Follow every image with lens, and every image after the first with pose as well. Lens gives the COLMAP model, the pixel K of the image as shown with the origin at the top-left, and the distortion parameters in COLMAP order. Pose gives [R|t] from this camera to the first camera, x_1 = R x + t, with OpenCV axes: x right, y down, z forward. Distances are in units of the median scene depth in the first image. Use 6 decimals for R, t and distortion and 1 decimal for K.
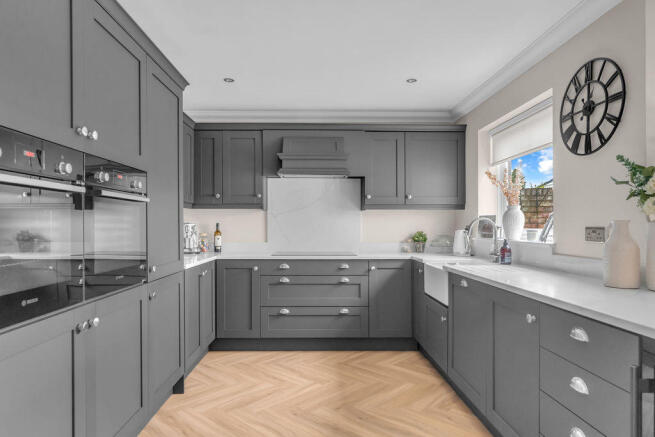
lens RADIAL K [[404.1, 0, 324.7], [0, 404.1, 228.1], [0, 0, 1]] dist [-0.006082, -0.000477]
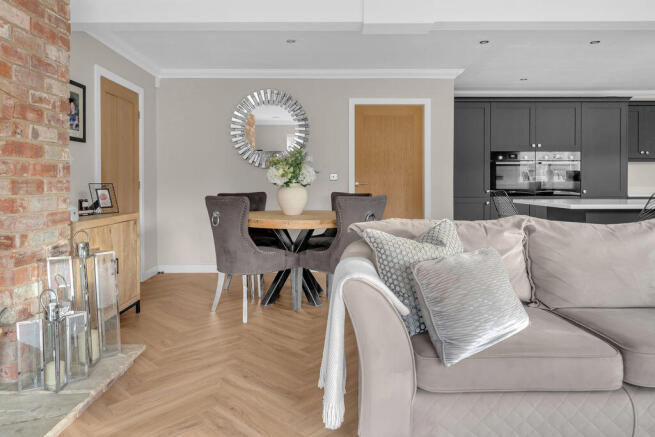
lens RADIAL K [[439.3, 0, 323.0], [0, 439.3, 191.9], [0, 0, 1]] dist [0.002609, 0.001318]
pose [[-0.031396, 0.020059, -0.999306, 1.342806], [-0.001994, 0.999795, 0.020131, 0.033563], [0.999505, 0.002625, -0.031350, -0.279729]]
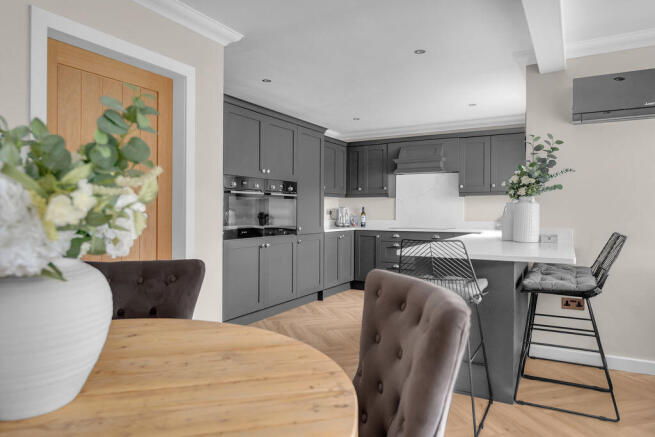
lens RADIAL K [[439.3, 0, 316.4], [0, 439.3, 219.0], [0, 0, 1]] dist [0.002609, 0.001318]
pose [[0.841050, 0.010210, -0.540861, 0.521293], [-0.004040, 0.999913, 0.012594, 0.013881], [0.540942, -0.008407, 0.841018, -0.510978]]
